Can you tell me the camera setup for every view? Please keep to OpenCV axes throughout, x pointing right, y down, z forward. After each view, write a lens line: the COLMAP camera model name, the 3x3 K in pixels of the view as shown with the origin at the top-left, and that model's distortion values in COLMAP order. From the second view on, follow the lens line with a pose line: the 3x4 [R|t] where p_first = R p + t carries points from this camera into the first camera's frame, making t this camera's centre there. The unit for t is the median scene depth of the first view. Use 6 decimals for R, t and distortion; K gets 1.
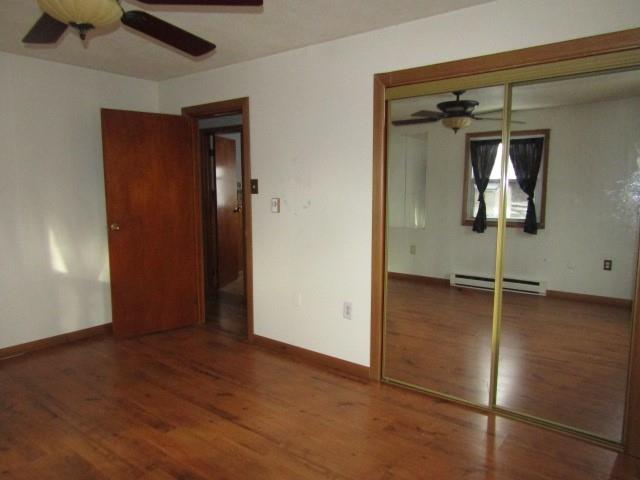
lens RADIAL K [[459.9, 0, 317.7], [0, 459.9, 239.2], [0, 0, 1]] dist [-0.001509, 0.002072]
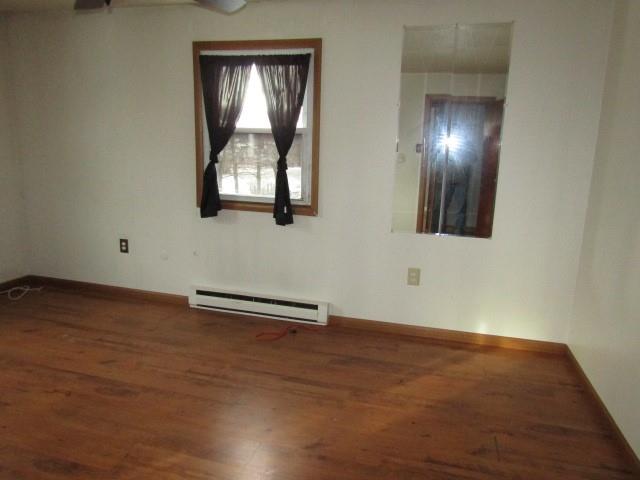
lens RADIAL K [[459.9, 0, 317.7], [0, 459.9, 239.2], [0, 0, 1]] dist [-0.001509, 0.002072]
pose [[-0.920821, 0.046566, -0.387196, -0.254566], [-0.078353, 0.950511, 0.300648, -0.138326], [0.382034, 0.307181, -0.871602, 1.149279]]
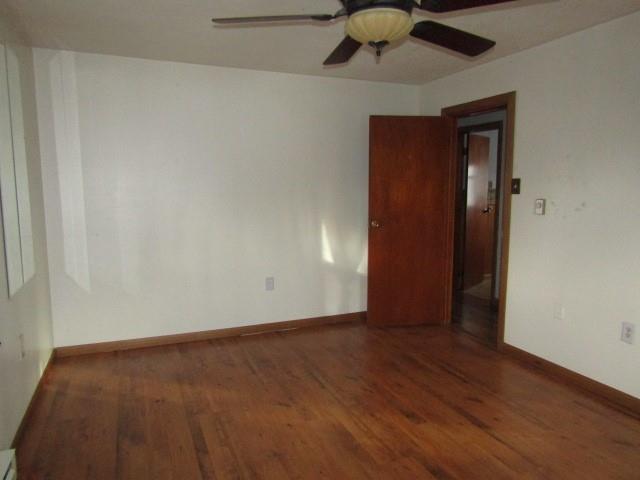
lens RADIAL K [[459.9, 0, 317.7], [0, 459.9, 239.2], [0, 0, 1]] dist [-0.001509, 0.002072]
pose [[0.876095, 0.052199, -0.479305, -0.038100], [-0.050521, 0.998588, 0.016407, -0.001846], [0.479484, 0.009840, 0.877495, -0.016665]]
